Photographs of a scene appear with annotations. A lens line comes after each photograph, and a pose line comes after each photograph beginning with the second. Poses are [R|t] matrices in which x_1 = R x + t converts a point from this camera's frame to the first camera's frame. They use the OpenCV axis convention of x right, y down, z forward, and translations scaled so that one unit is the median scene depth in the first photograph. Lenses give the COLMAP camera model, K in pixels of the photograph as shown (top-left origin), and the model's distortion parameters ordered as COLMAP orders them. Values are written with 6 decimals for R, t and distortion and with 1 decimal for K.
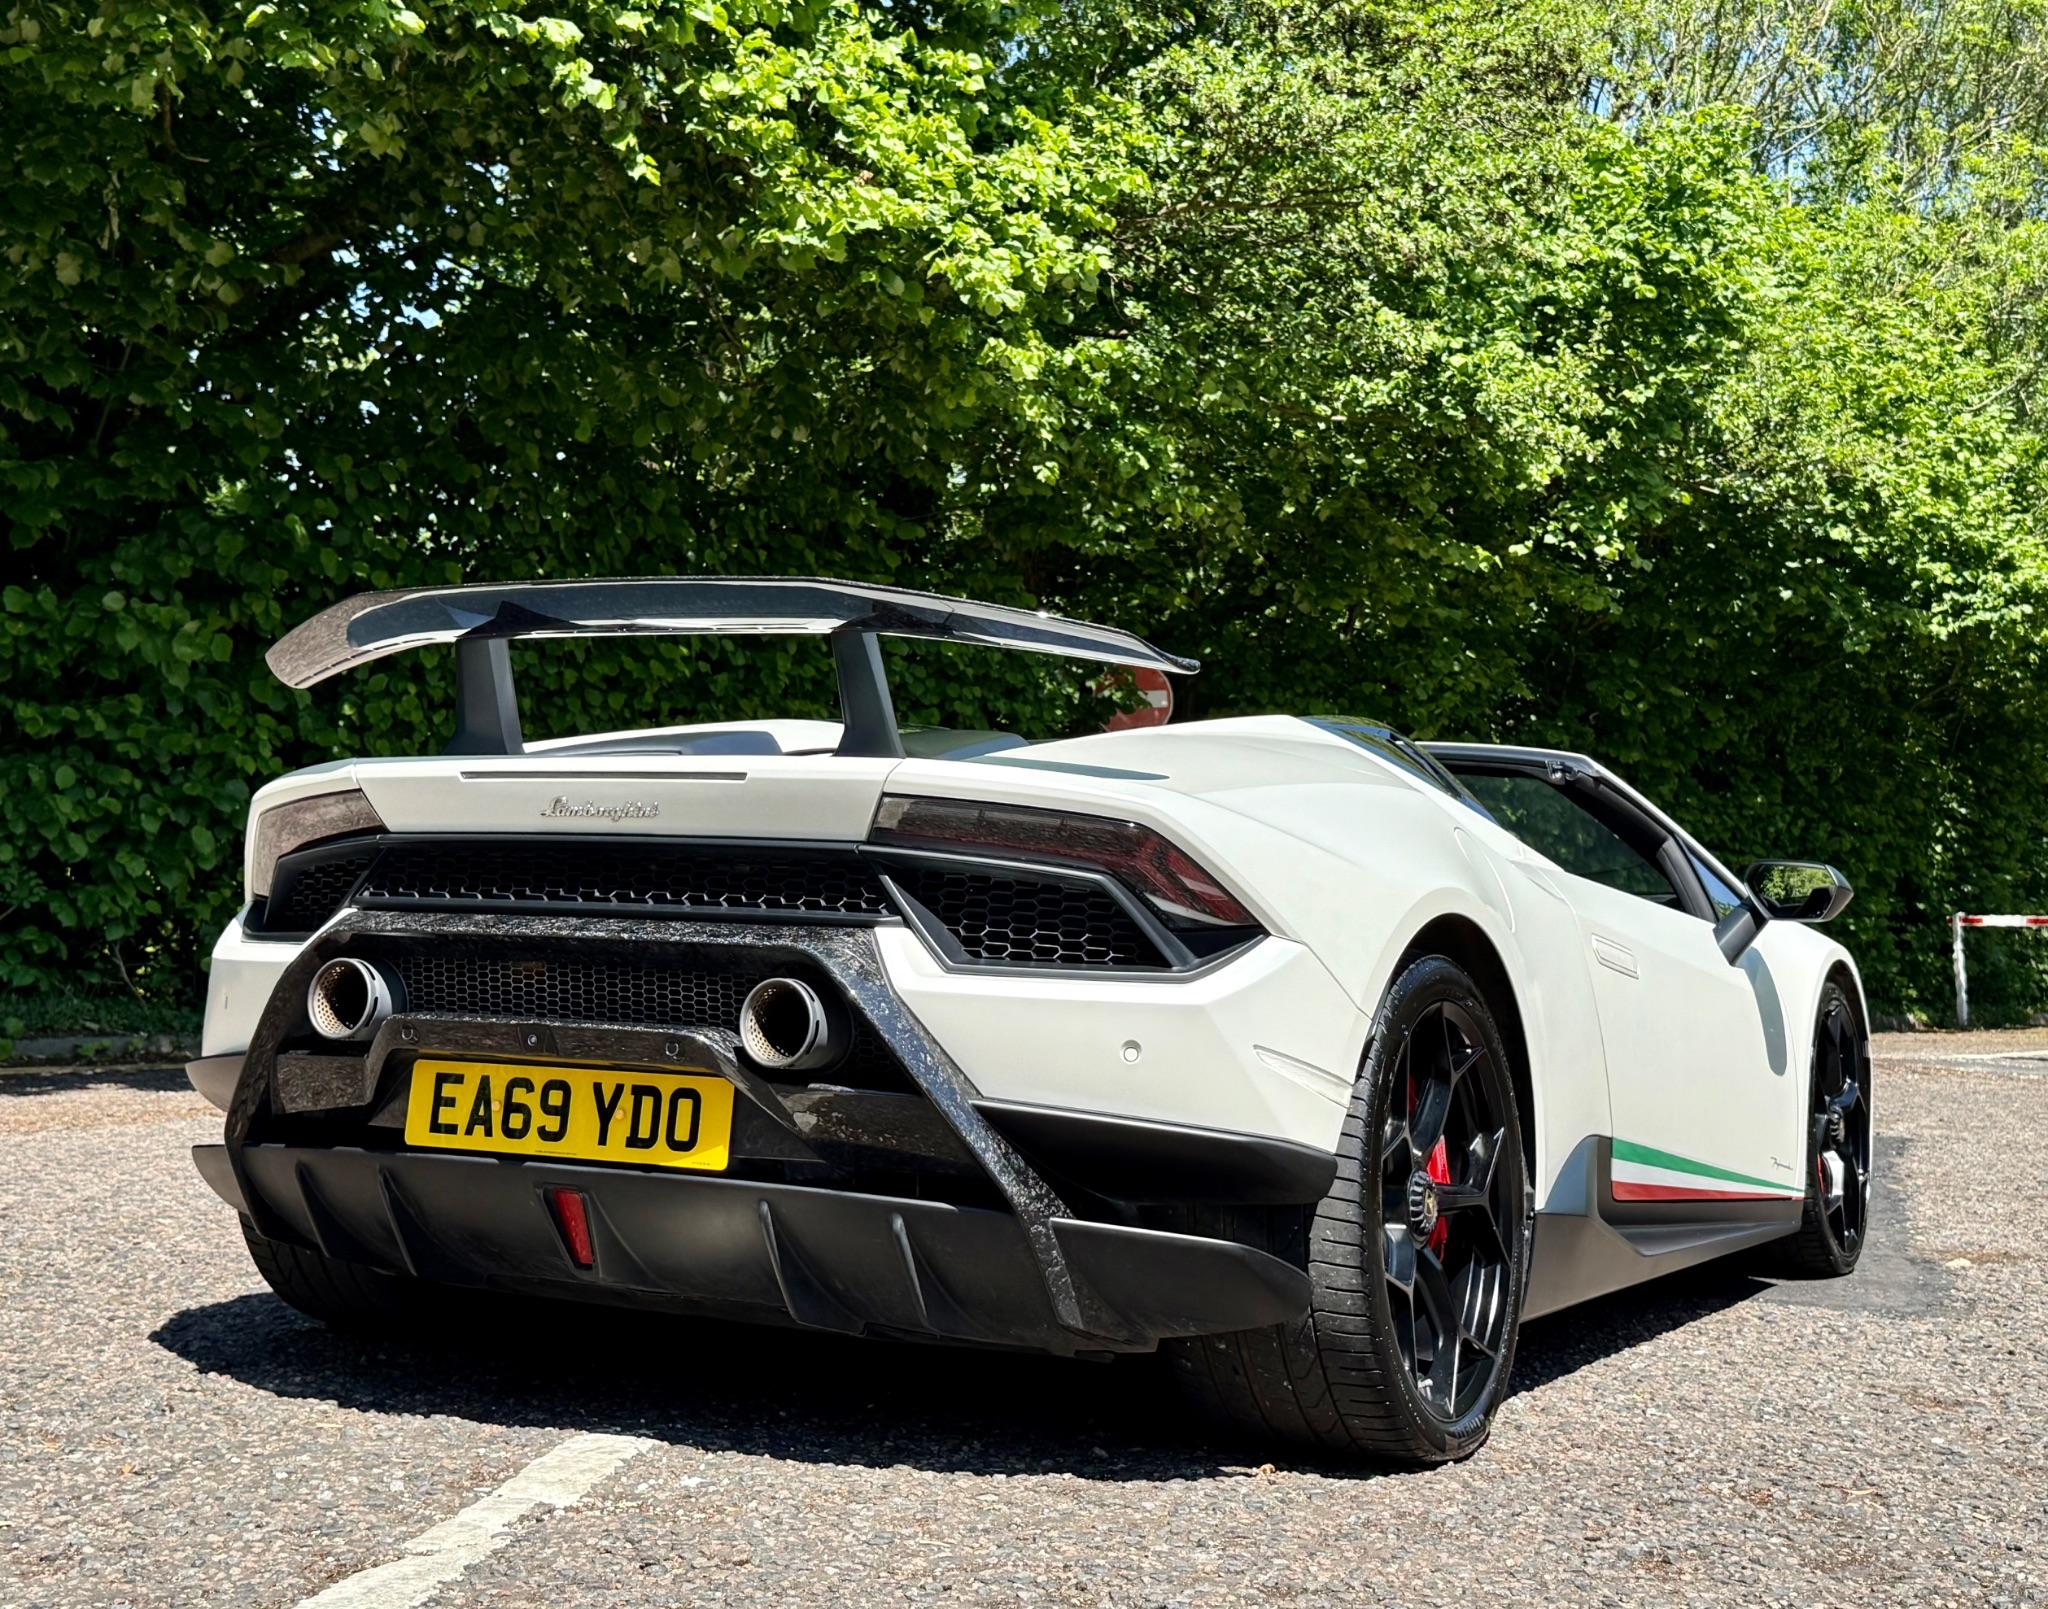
lens RADIAL K [[2888.6, 0, 1023.7], [0, 2888.6, 720.4], [0, 0, 1]] dist [0.202545, -0.696149]
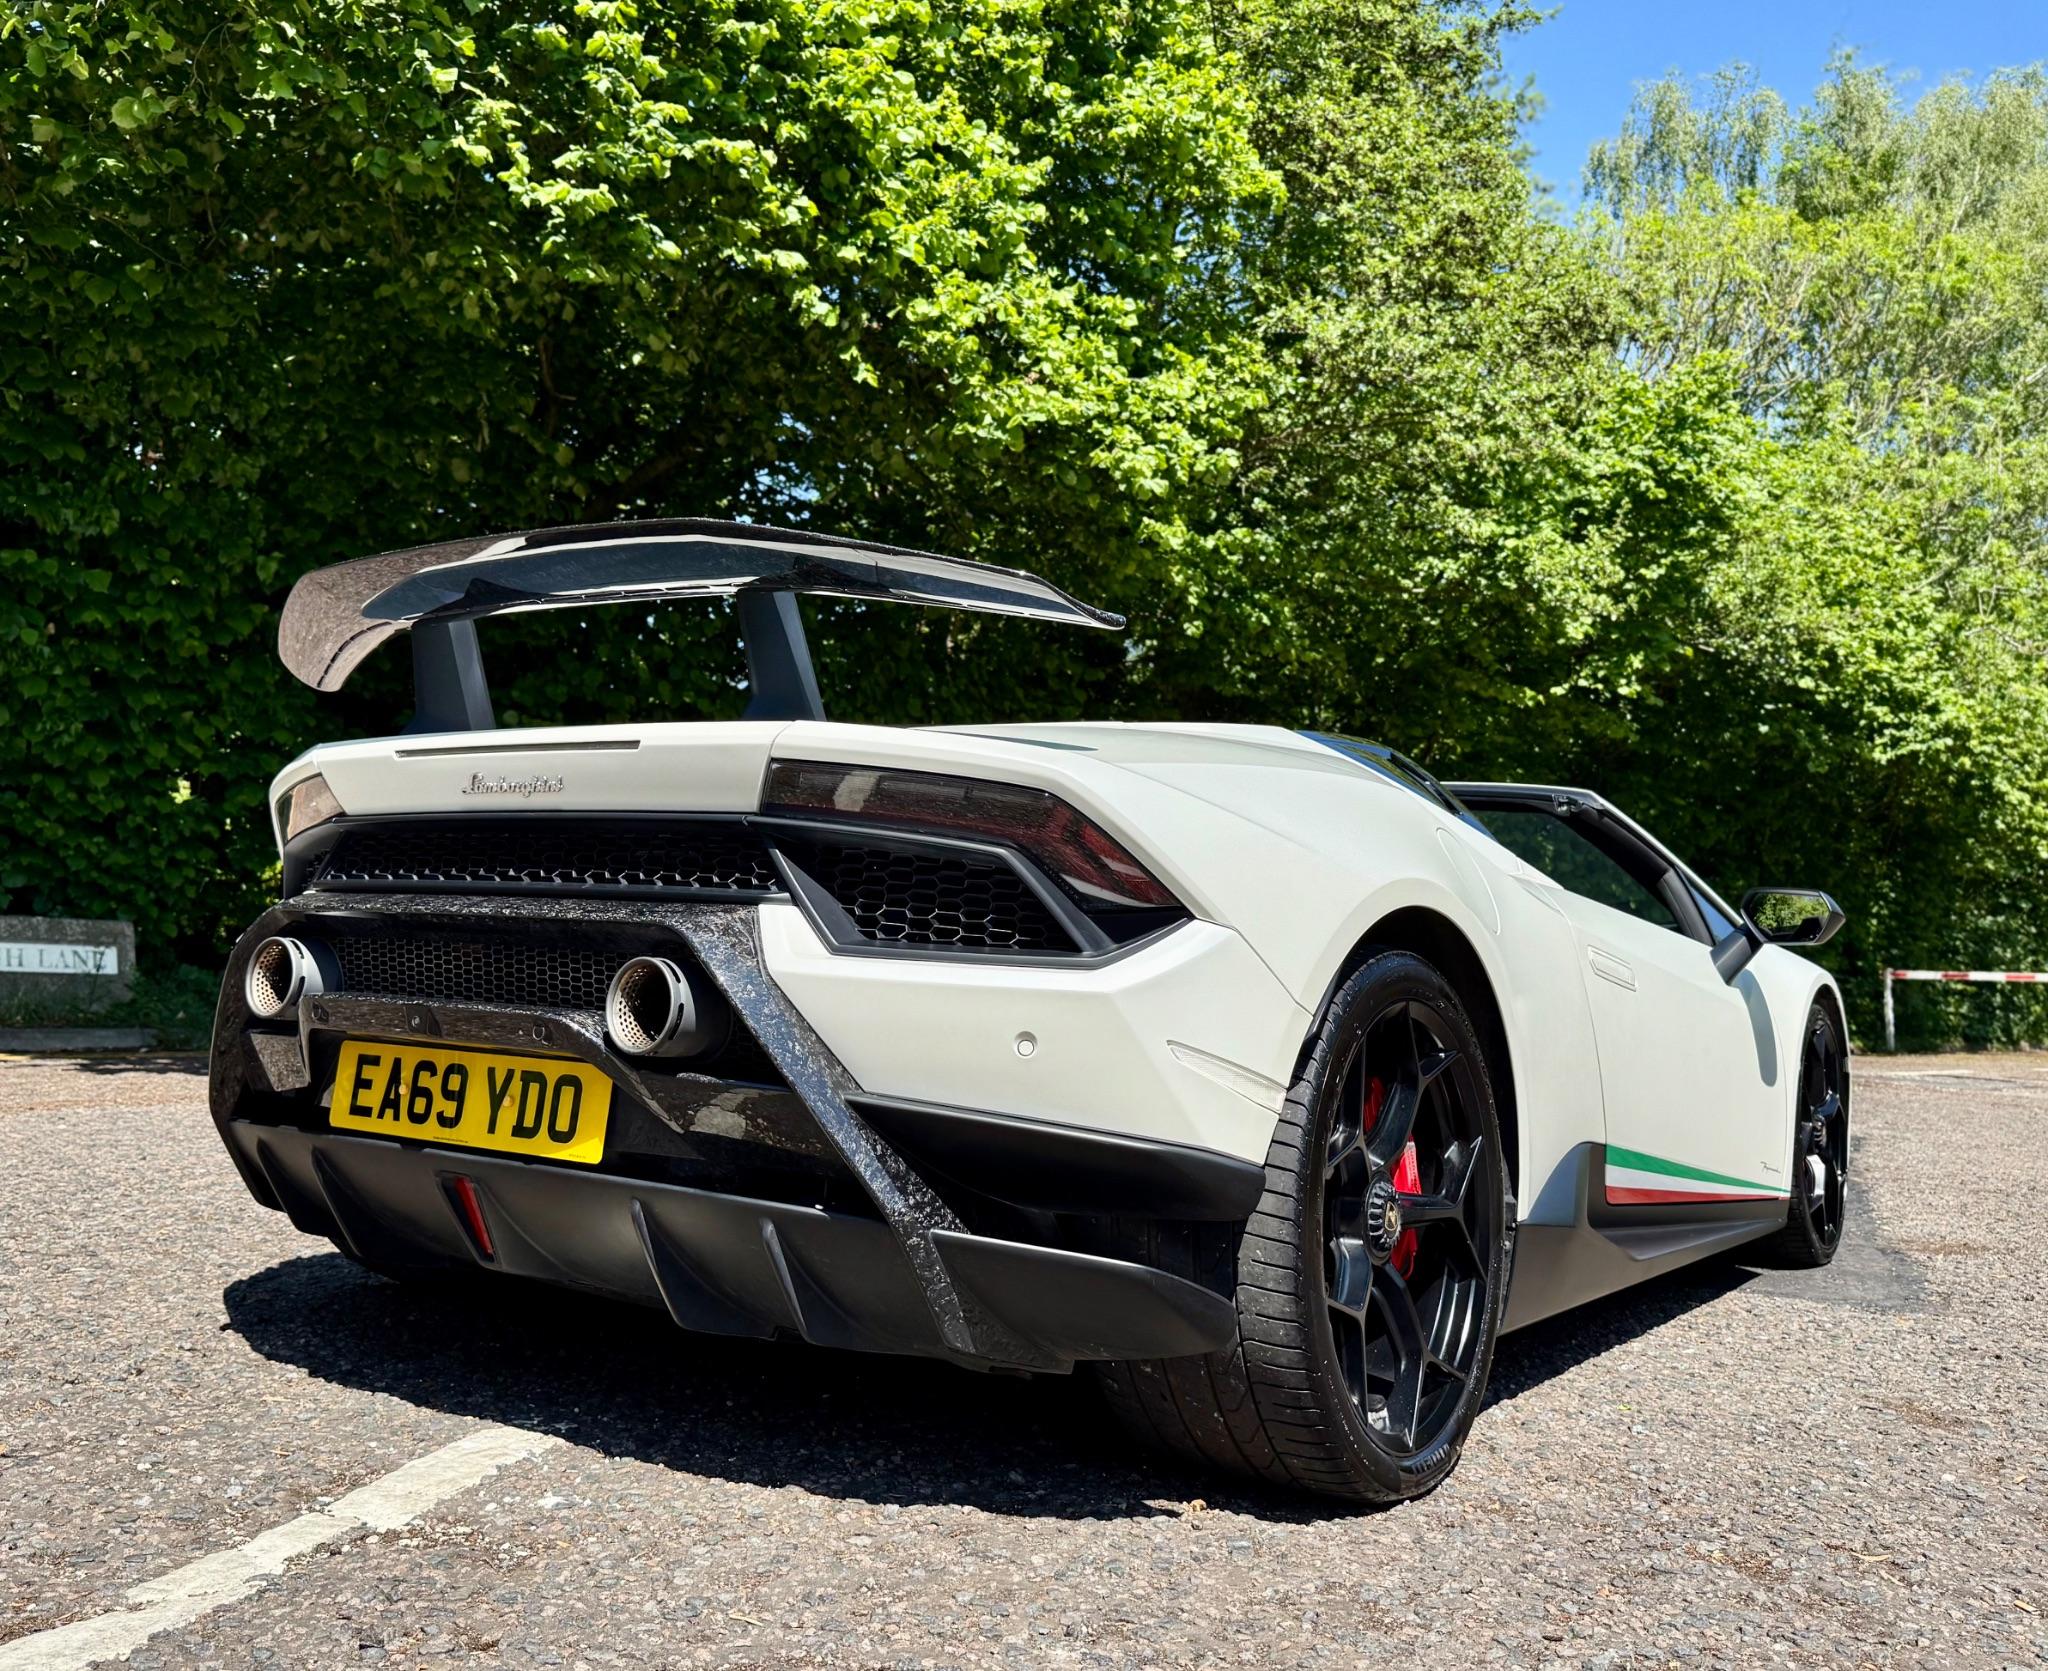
lens RADIAL K [[1886.0, 0, 992.9], [0, 1886.0, 871.9], [0, 0, 1]] dist [0.118718, -0.329460]
pose [[0.992128, 0.008053, -0.124972, 0.030687], [-0.006087, 0.999852, 0.016101, 0.016450], [0.125083, -0.015214, 0.992030, 0.134271]]
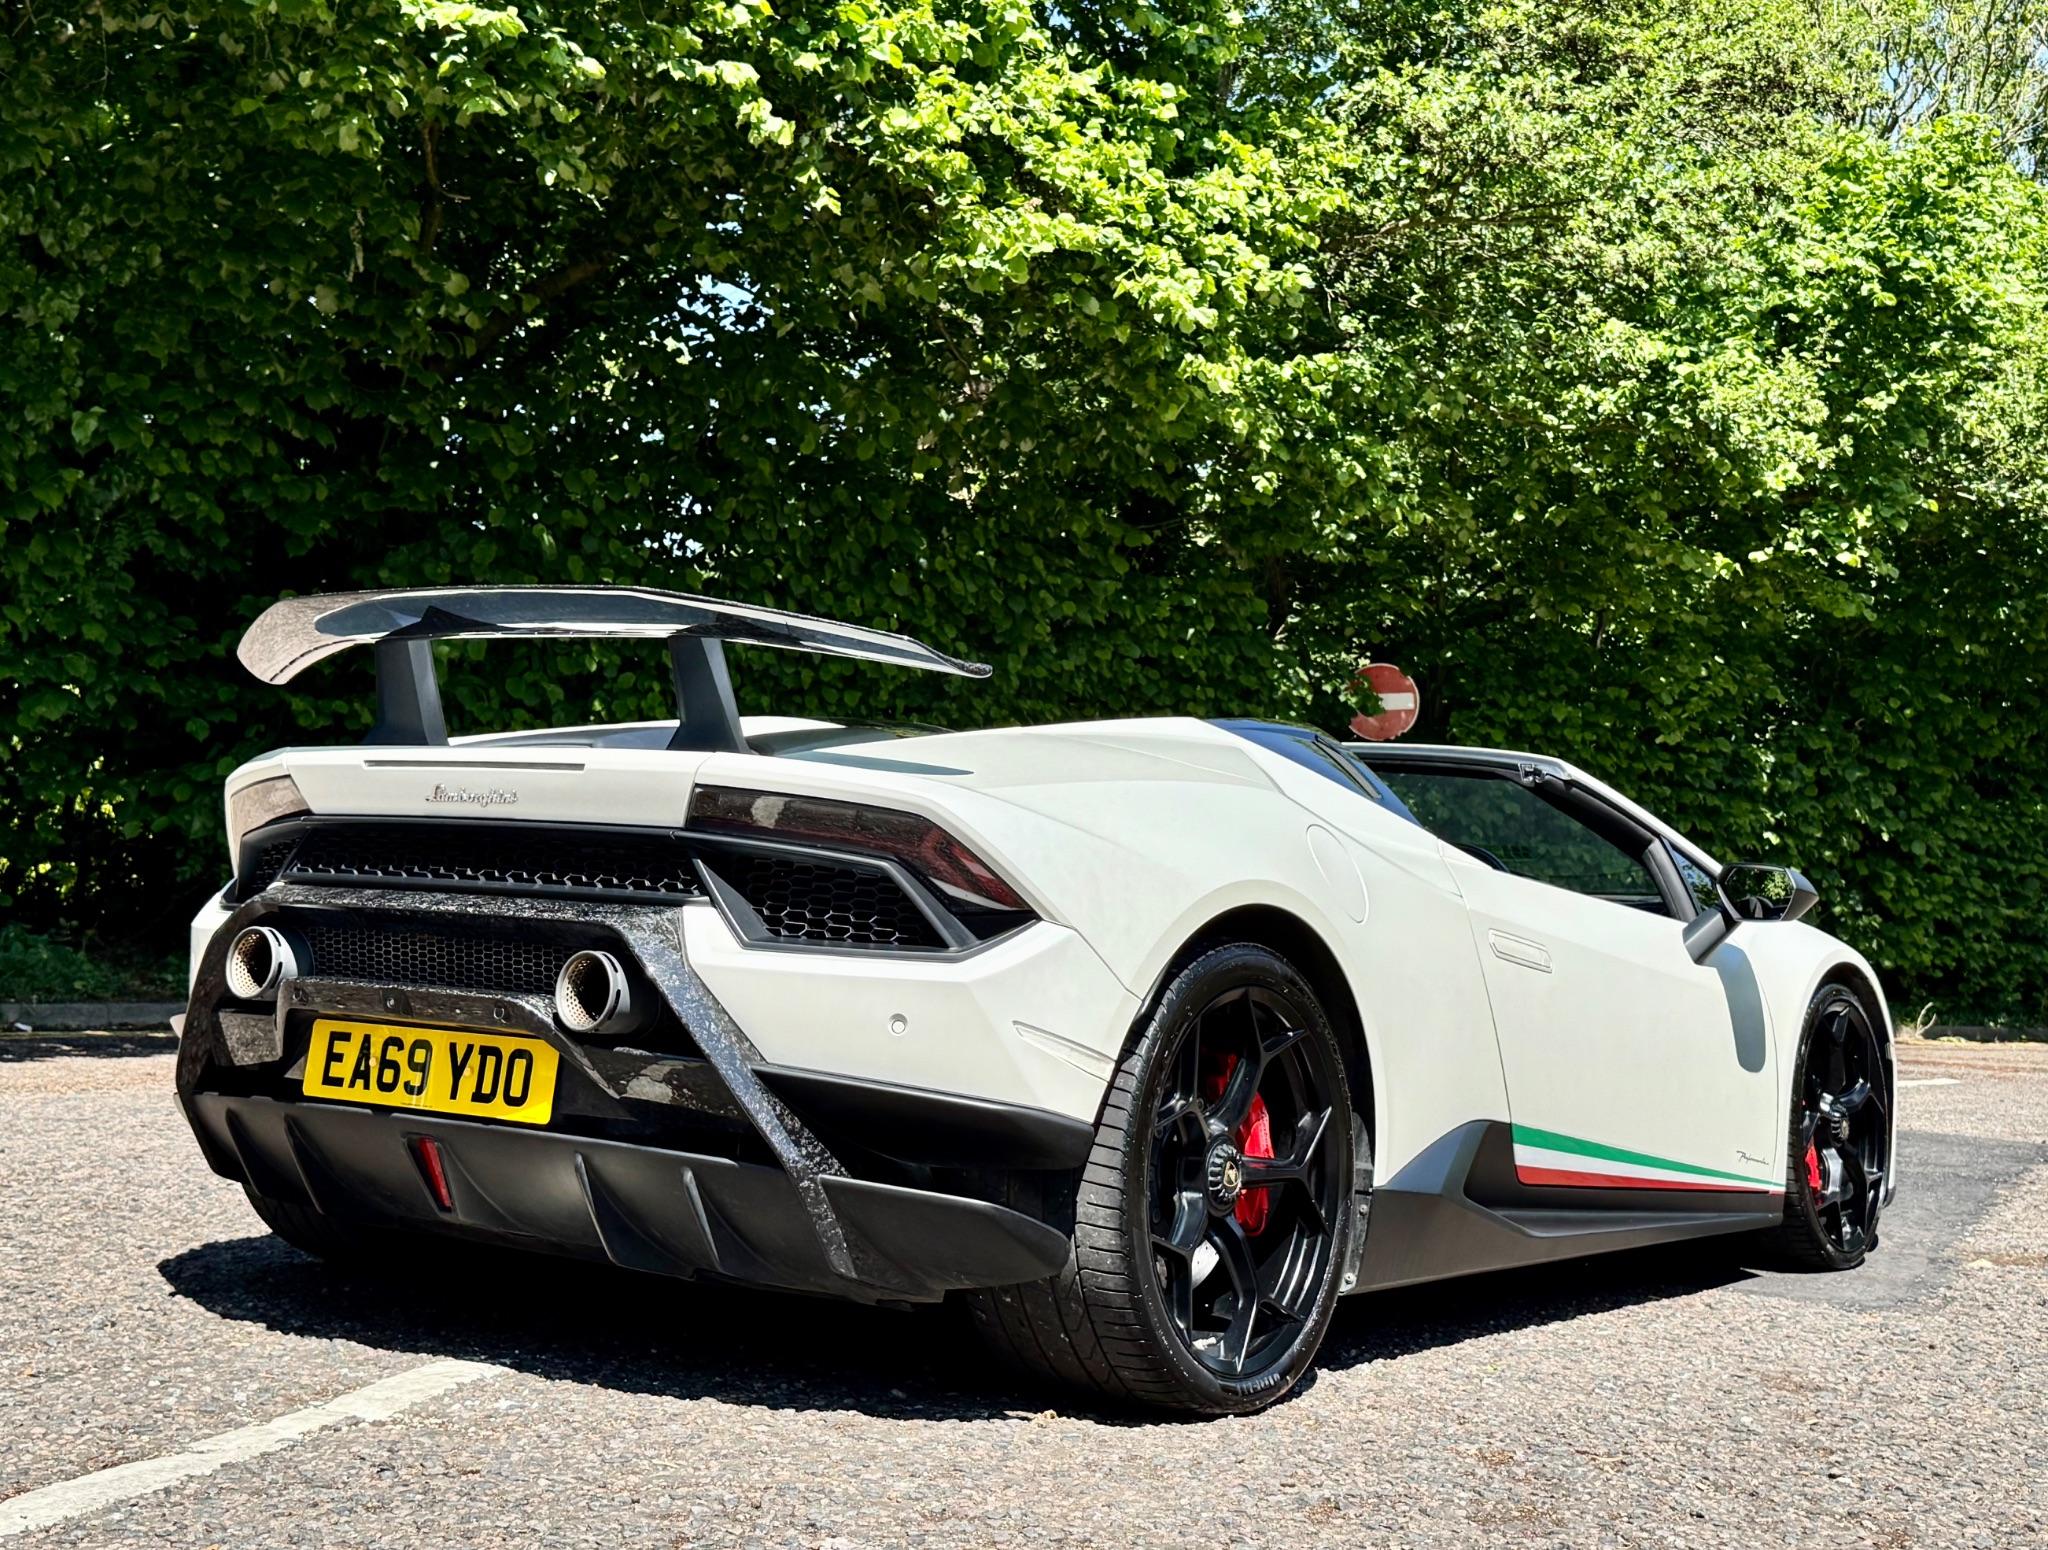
lens RADIAL K [[2800.0, 0, 1023.9], [0, 2800.0, 723.6], [0, 0, 1]] dist [0.214215, -0.734070]
pose [[0.990707, 0.009125, -0.135710, 0.070395], [-0.008957, 0.999958, 0.001850, -0.000208], [0.135721, -0.000617, 0.990747, -0.011418]]
